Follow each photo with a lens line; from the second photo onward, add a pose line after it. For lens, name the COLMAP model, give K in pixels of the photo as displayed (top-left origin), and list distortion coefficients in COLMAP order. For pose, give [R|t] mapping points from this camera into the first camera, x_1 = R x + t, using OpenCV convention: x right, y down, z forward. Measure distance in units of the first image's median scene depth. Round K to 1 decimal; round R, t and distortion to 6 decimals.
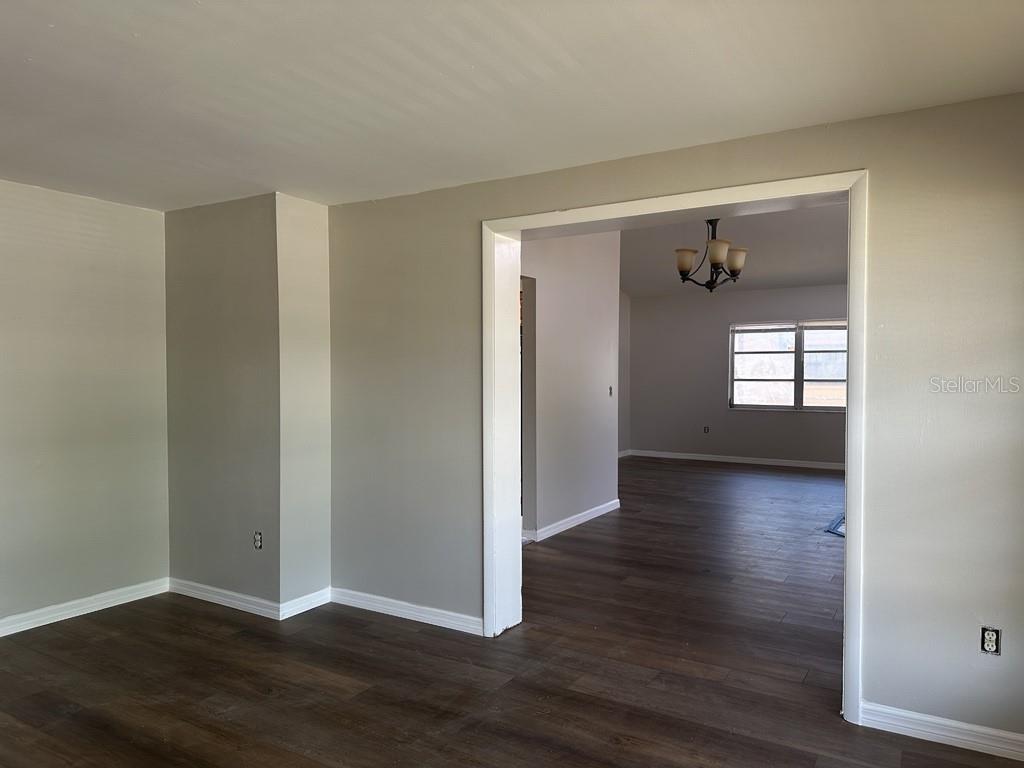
lens RADIAL K [[726.5, 0, 508.3], [0, 726.5, 396.2], [0, 0, 1]] dist [0.050525, -0.037372]
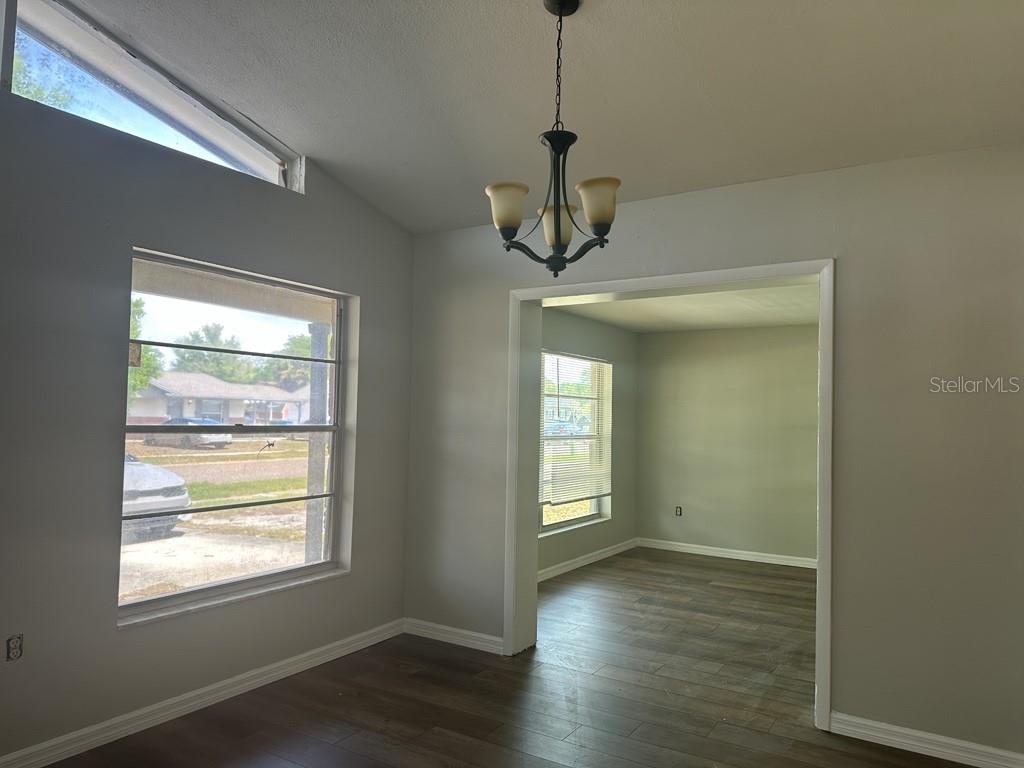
lens RADIAL K [[726.5, 0, 513.1], [0, 726.5, 384.2], [0, 0, 1]] dist [0.050525, -0.037372]
pose [[-0.999787, -0.018765, 0.008560, 0.352912], [-0.018818, 0.999803, -0.006248, -0.069733], [-0.008442, -0.006407, -0.999944, 1.785612]]
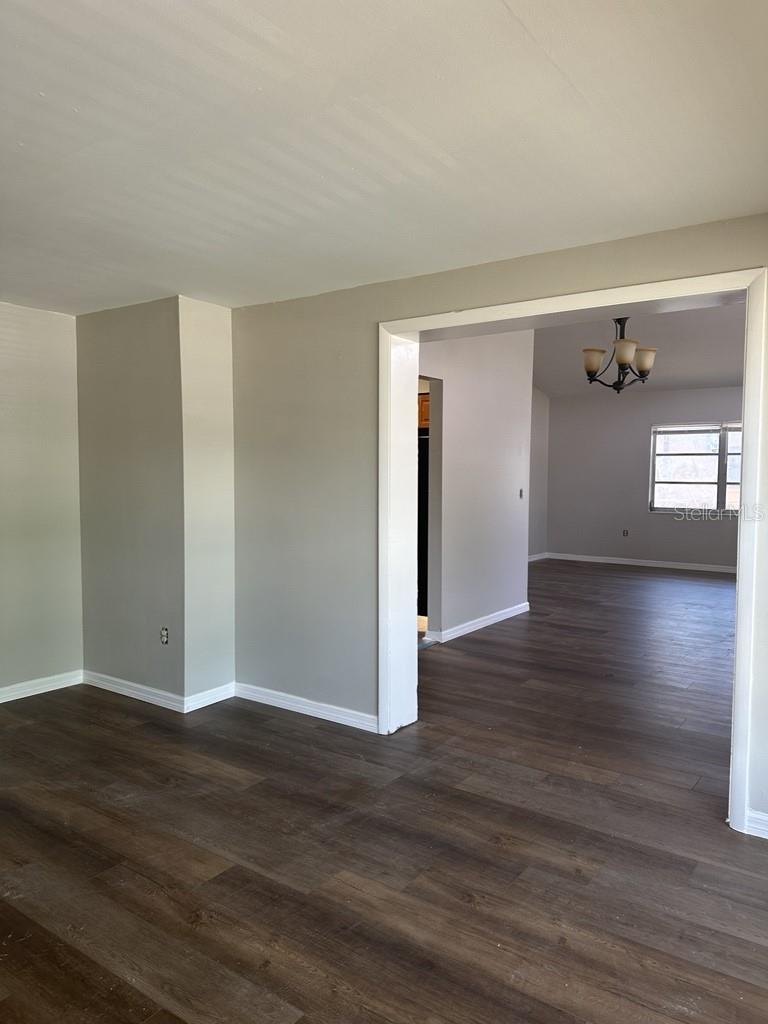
lens RADIAL K [[726.5, 0, 388.9], [0, 726.5, 516.8], [0, 0, 1]] dist [0.050525, -0.037372]
pose [[0.998069, 0.009261, -0.061429, 0.037448], [-0.007577, 0.999590, 0.027597, -0.001789], [0.061659, -0.027079, 0.997730, -0.004093]]
